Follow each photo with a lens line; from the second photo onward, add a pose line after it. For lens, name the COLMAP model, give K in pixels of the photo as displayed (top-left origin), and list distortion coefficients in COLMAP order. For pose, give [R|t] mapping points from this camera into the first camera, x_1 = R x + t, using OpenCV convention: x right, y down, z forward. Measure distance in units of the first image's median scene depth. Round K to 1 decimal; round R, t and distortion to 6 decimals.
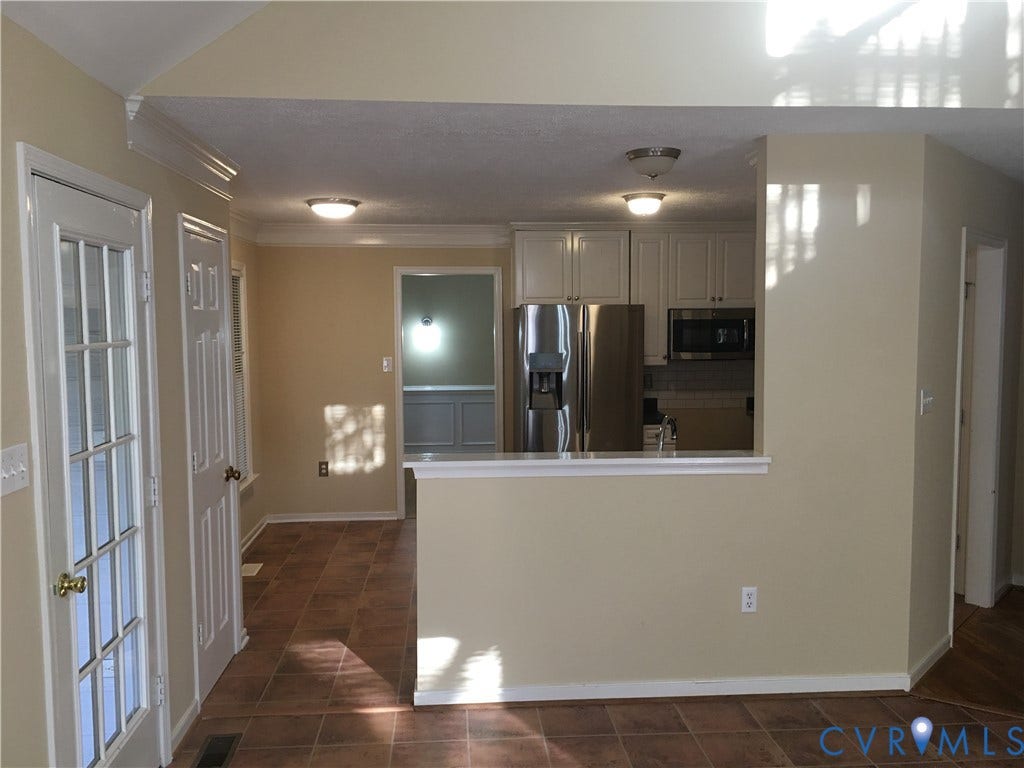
lens RADIAL K [[865.8, 0, 511.4], [0, 865.8, 389.1], [0, 0, 1]] dist [0.056125, -0.070145]
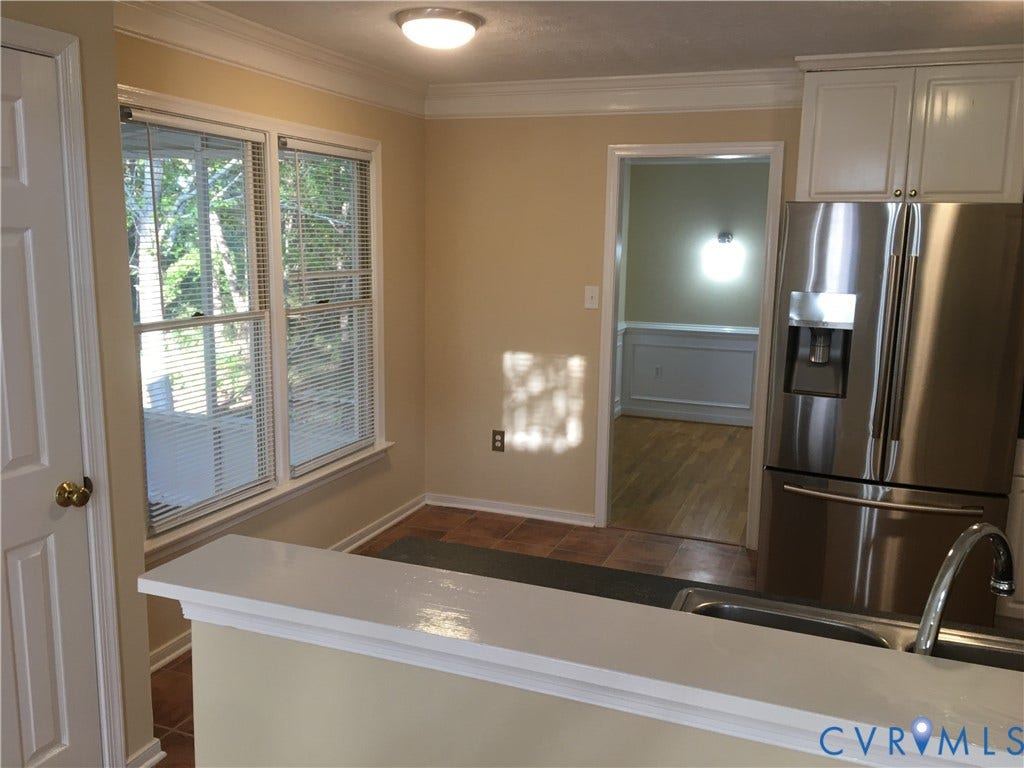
lens RADIAL K [[865.8, 0, 512.5], [0, 865.8, 380.6], [0, 0, 1]] dist [0.056125, -0.070145]
pose [[0.899739, 0.093594, -0.426275, 0.091188], [-0.058146, 0.993734, 0.095457, -0.024543], [0.432538, -0.061100, 0.899543, 0.374763]]
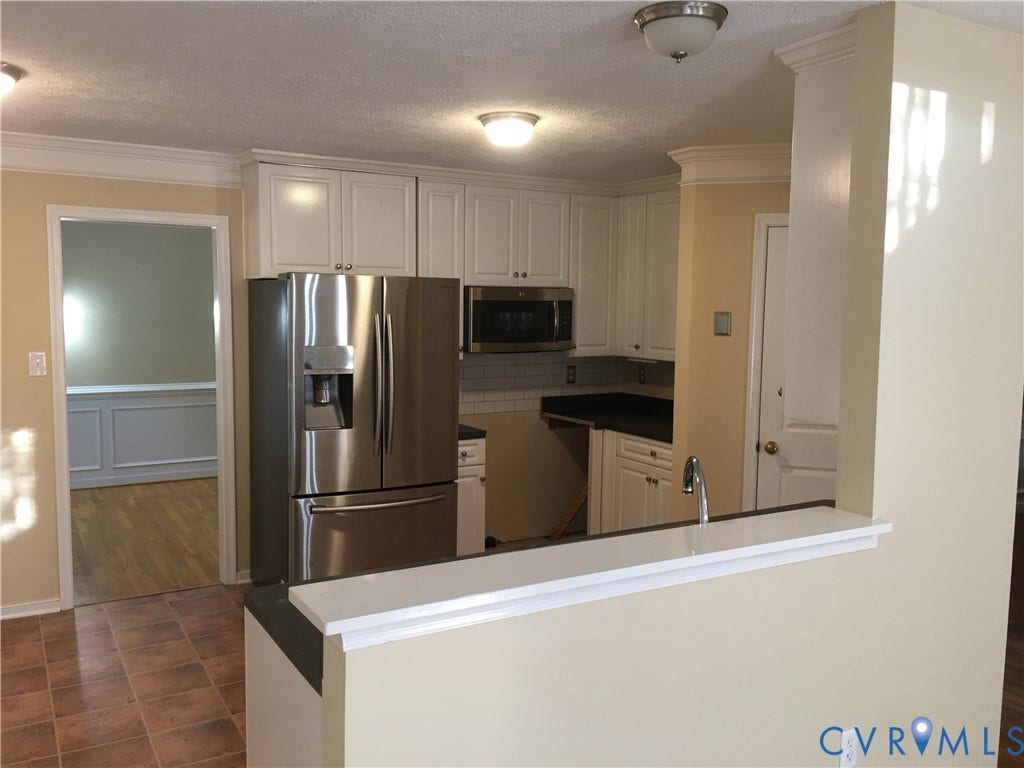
lens RADIAL K [[865.8, 0, 504.4], [0, 865.8, 381.5], [0, 0, 1]] dist [0.056125, -0.070145]
pose [[0.898496, -0.023598, 0.438346, -0.118748], [0.017559, 0.999687, 0.017826, -0.021037], [-0.438630, -0.008320, 0.898629, 0.296997]]
